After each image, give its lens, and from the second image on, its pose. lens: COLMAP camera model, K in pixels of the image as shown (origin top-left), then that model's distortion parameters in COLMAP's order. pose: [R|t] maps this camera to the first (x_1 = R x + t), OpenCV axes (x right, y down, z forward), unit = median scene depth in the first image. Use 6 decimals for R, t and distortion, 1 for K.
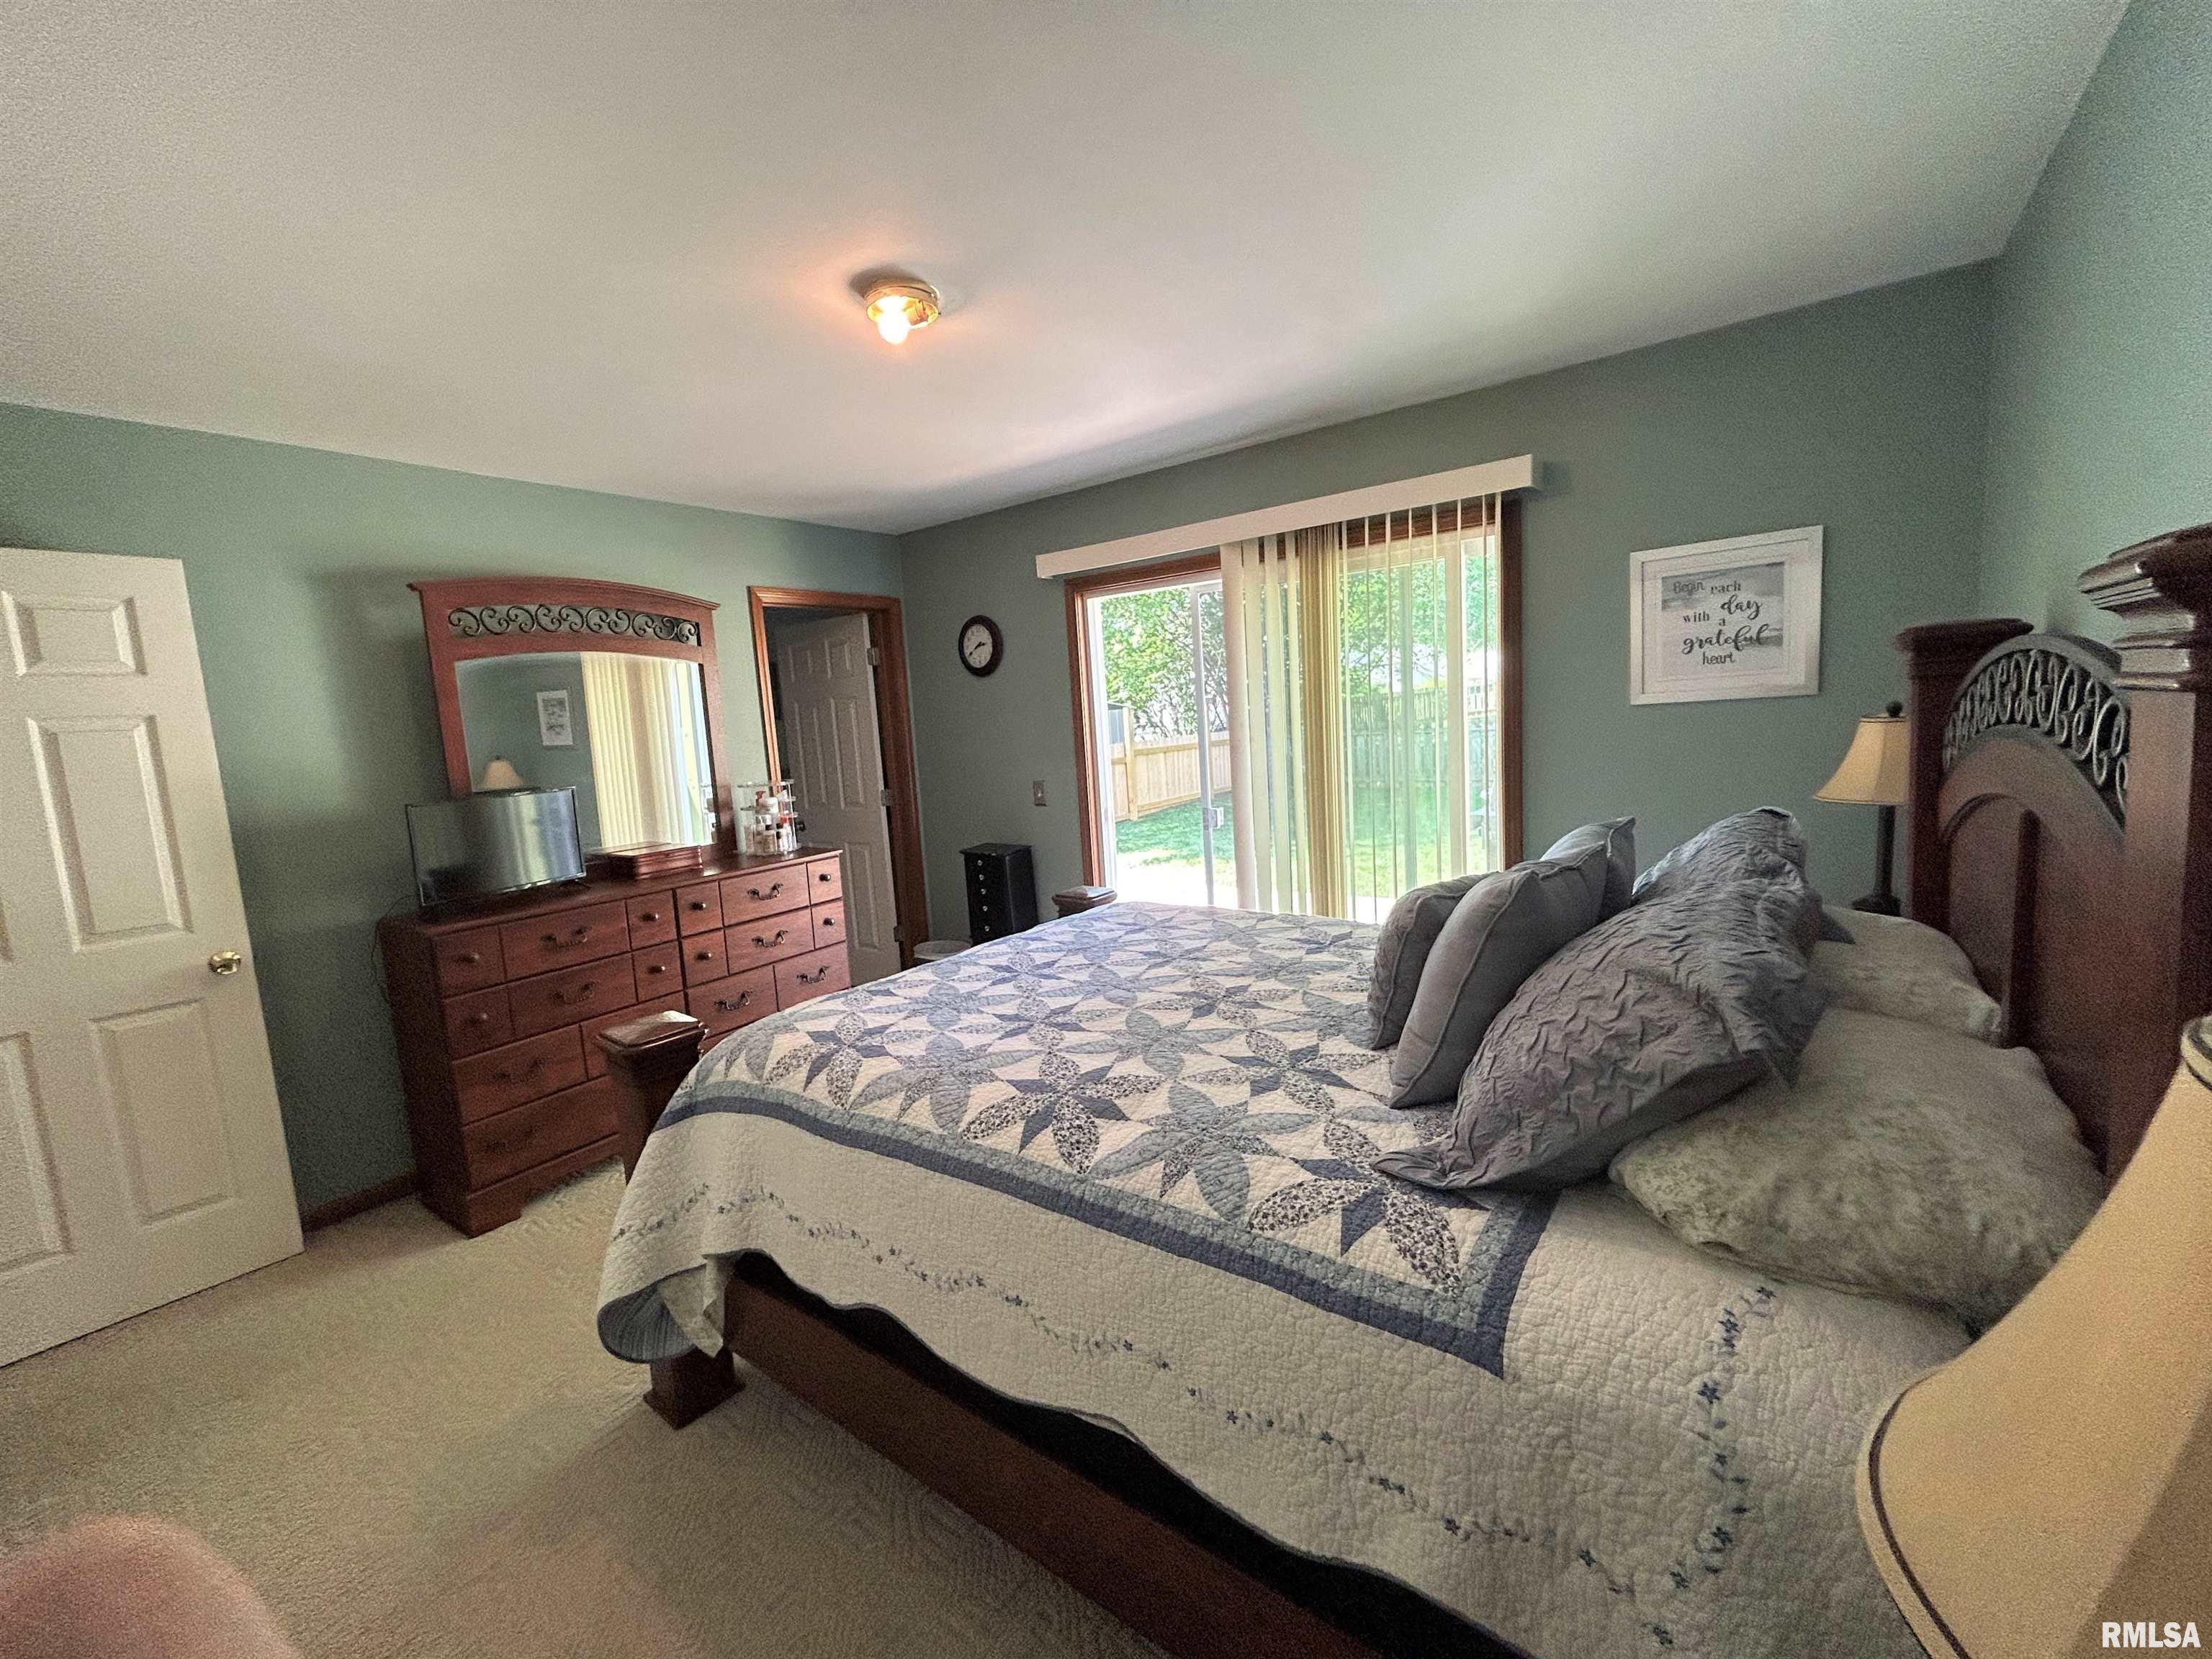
lens RADIAL K [[900.3, 0, 1108.4], [0, 900.3, 828.0], [0, 0, 1]] dist [0.000199, -0.000244]
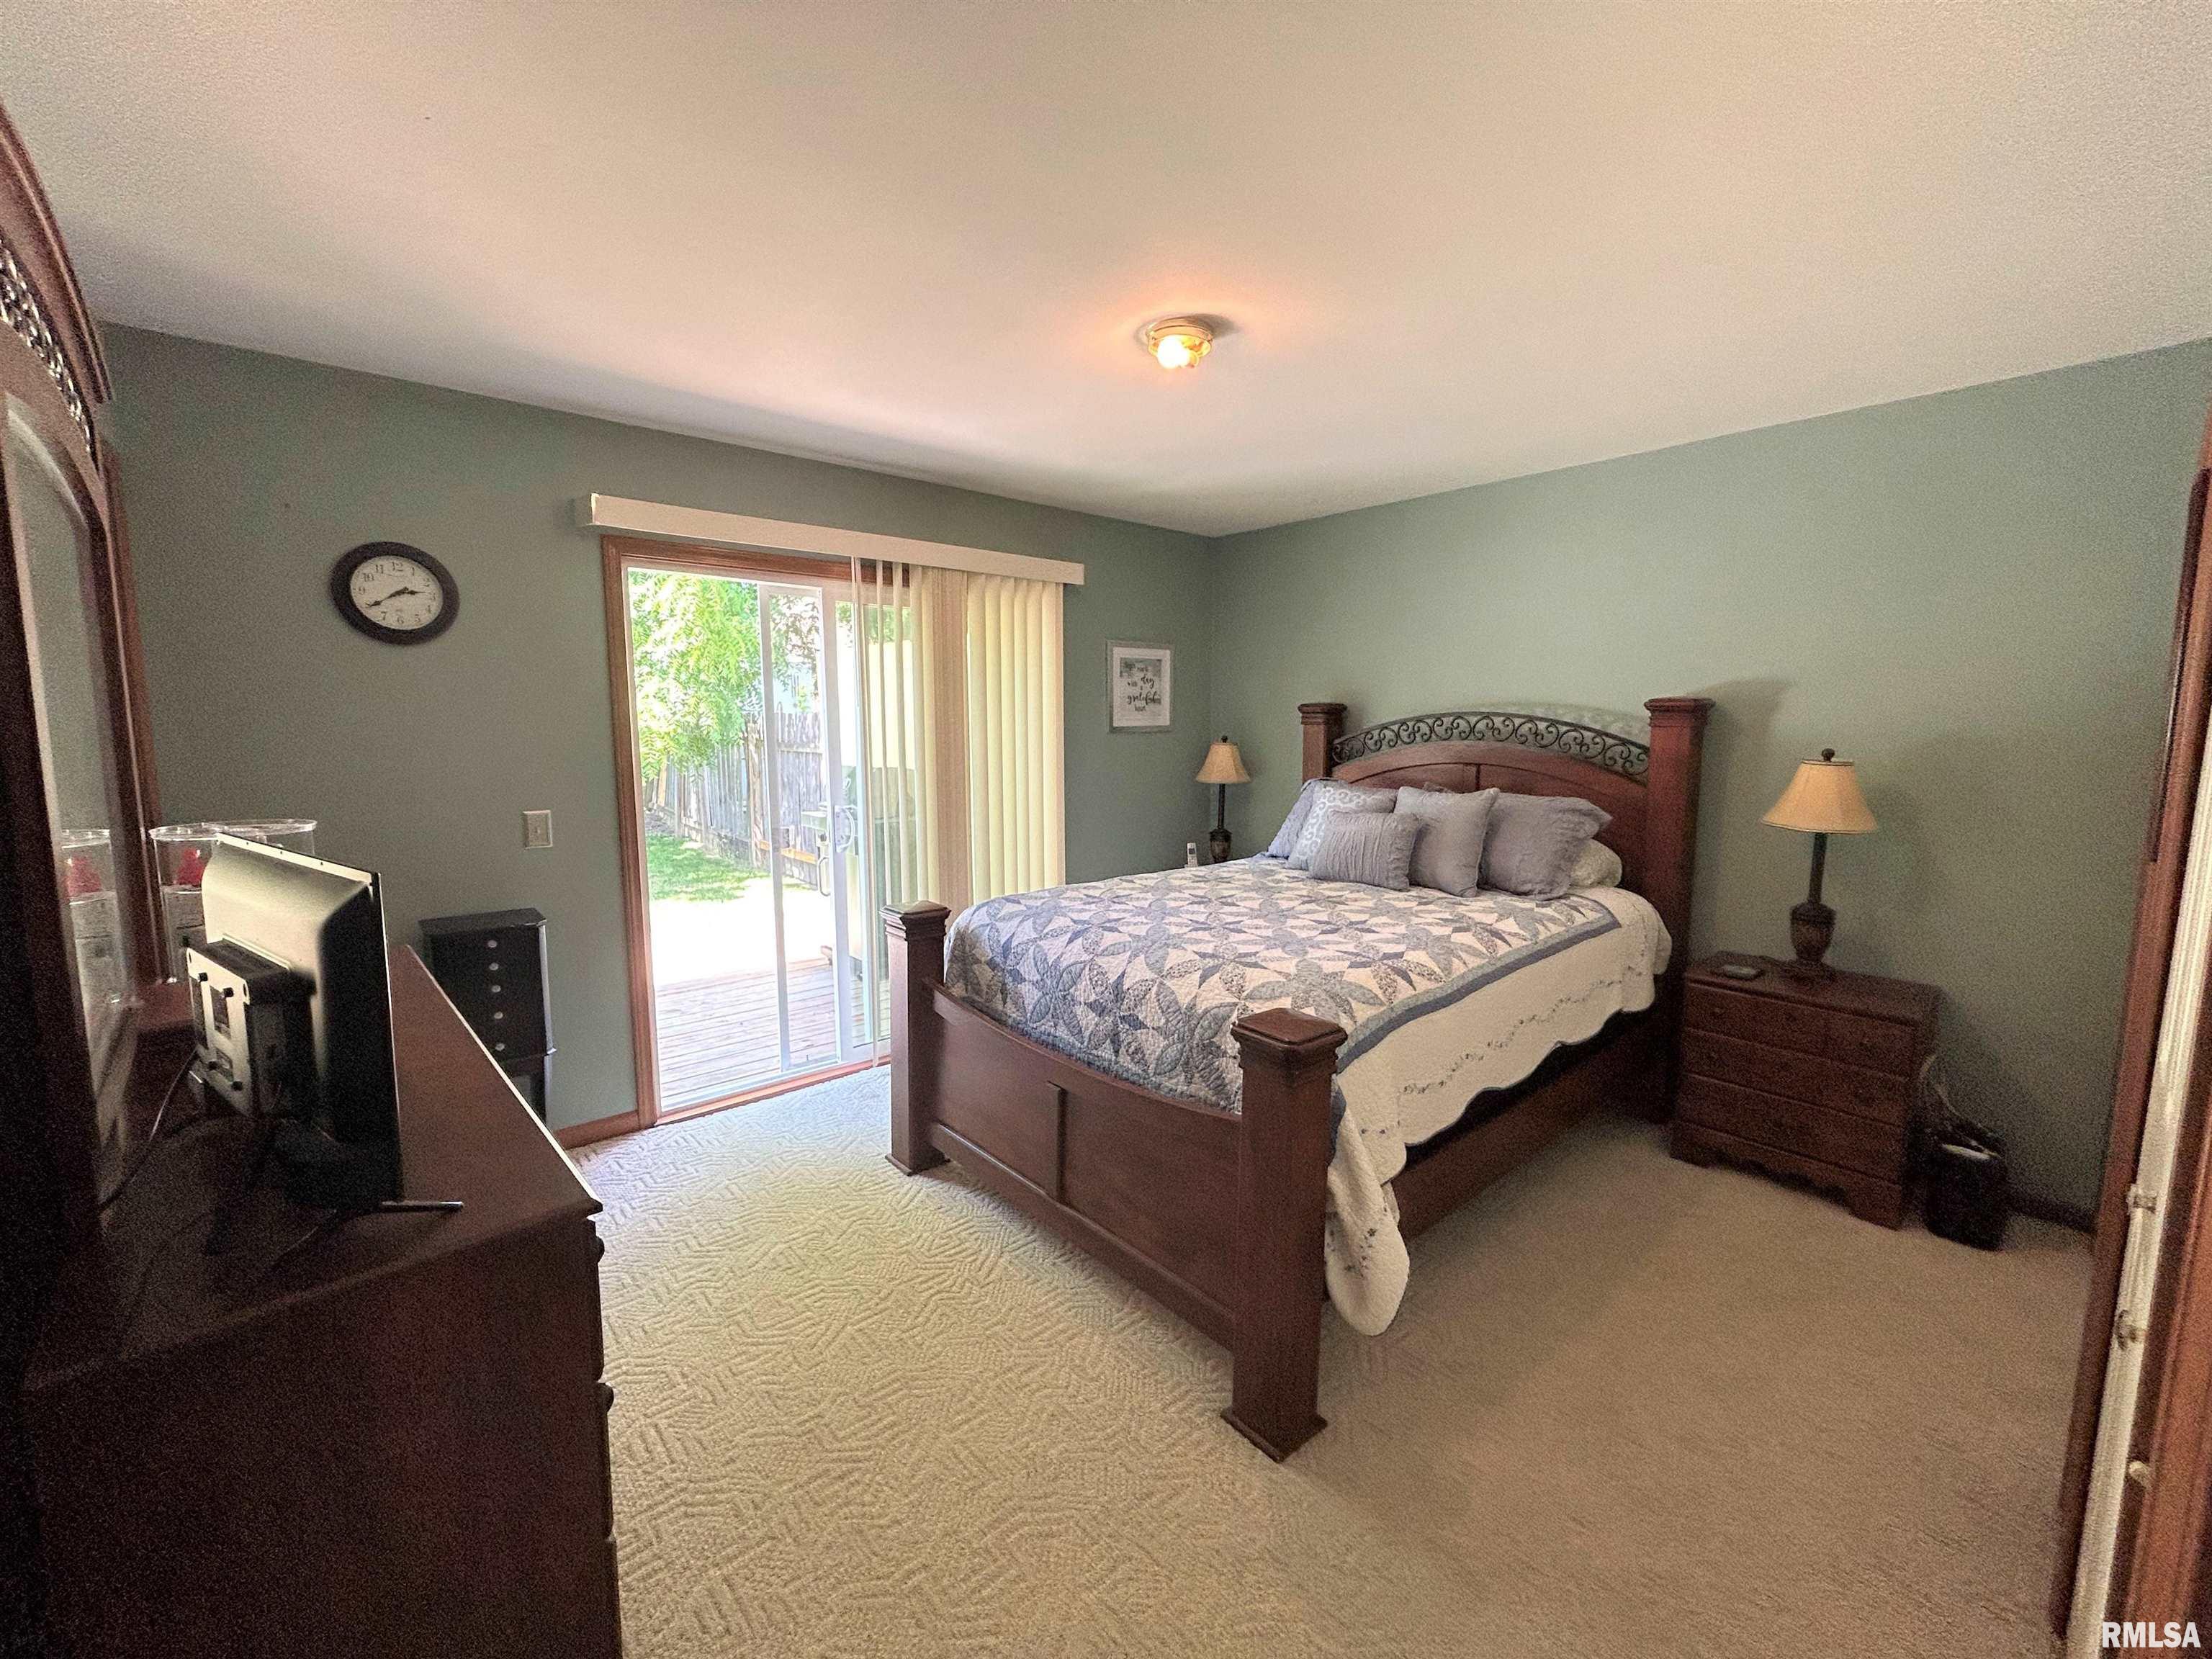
lens RADIAL K [[900.3, 0, 1108.4], [0, 900.3, 828.0], [0, 0, 1]] dist [0.000199, -0.000244]
pose [[0.195664, -0.061864, 0.978718, -1.061946], [0.109775, 0.993118, 0.040828, -0.032216], [-0.974508, 0.099450, 0.201108, 0.710868]]
